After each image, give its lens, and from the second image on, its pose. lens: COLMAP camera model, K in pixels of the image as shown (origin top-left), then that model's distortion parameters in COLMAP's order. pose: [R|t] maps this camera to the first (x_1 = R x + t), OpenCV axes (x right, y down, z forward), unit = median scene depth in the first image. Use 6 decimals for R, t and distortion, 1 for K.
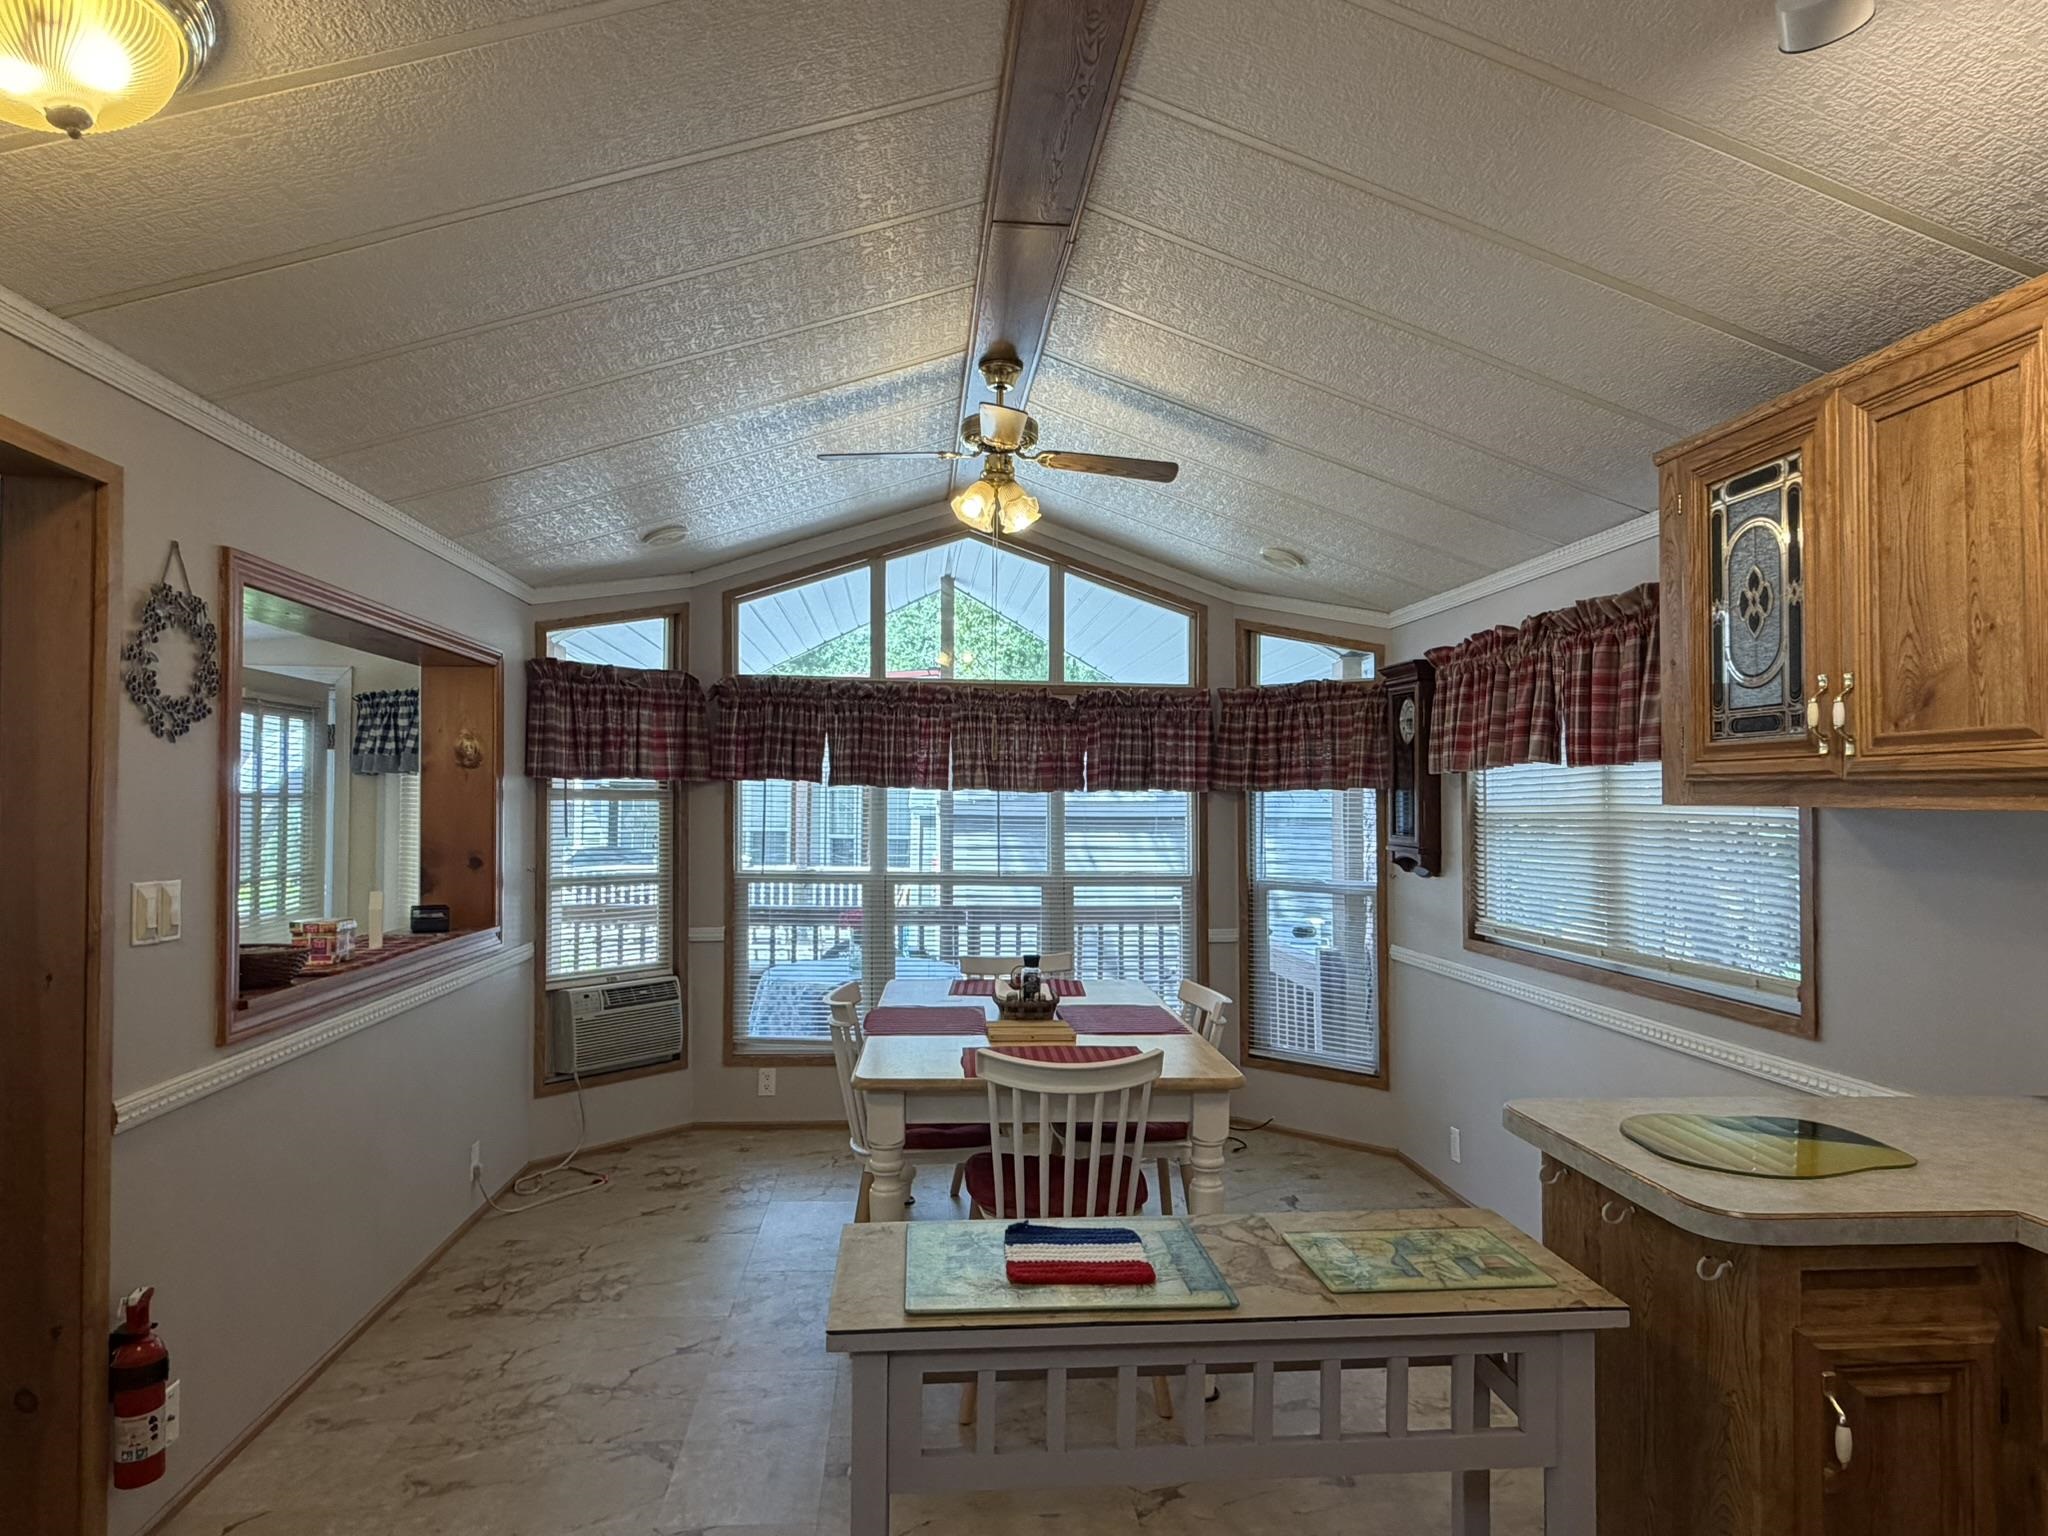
lens RADIAL K [[1172.7, 0, 1020.7], [0, 1172.7, 781.8], [0, 0, 1]] dist [0.001595, 0.000048]
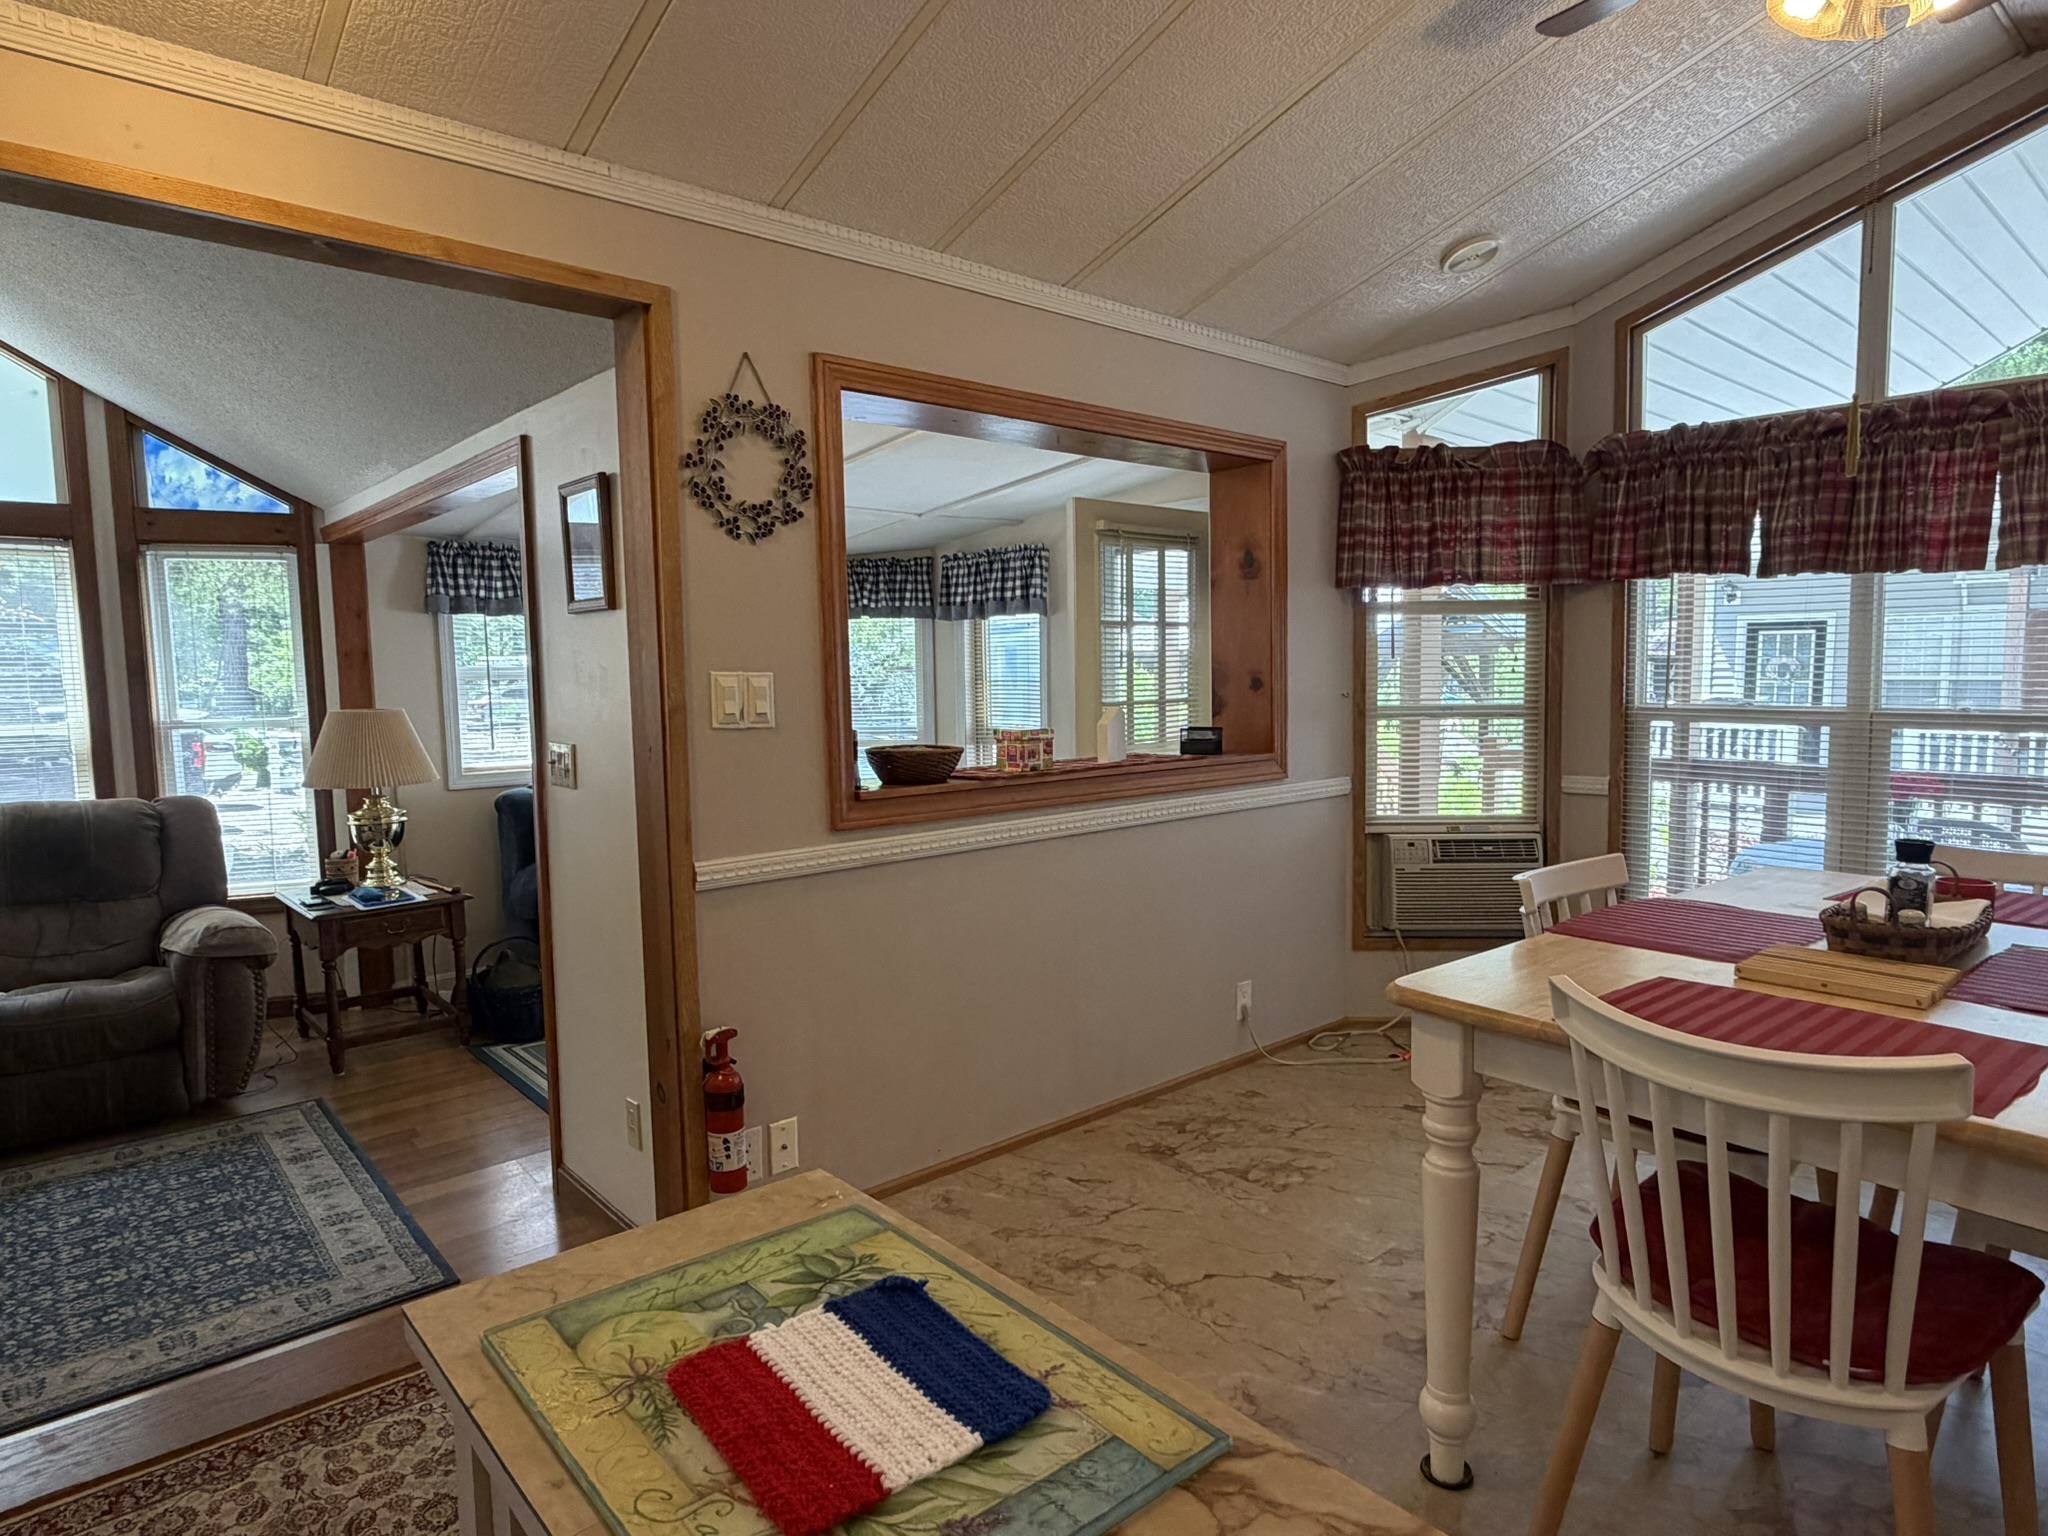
lens RADIAL K [[1172.7, 0, 1016.4], [0, 1172.7, 779.2], [0, 0, 1]] dist [0.001595, 0.000048]
pose [[0.582318, 0.061429, -0.810637, 0.155106], [0.033298, 0.994502, 0.099282, 0.041472], [0.812279, -0.084807, 0.577071, 0.281195]]
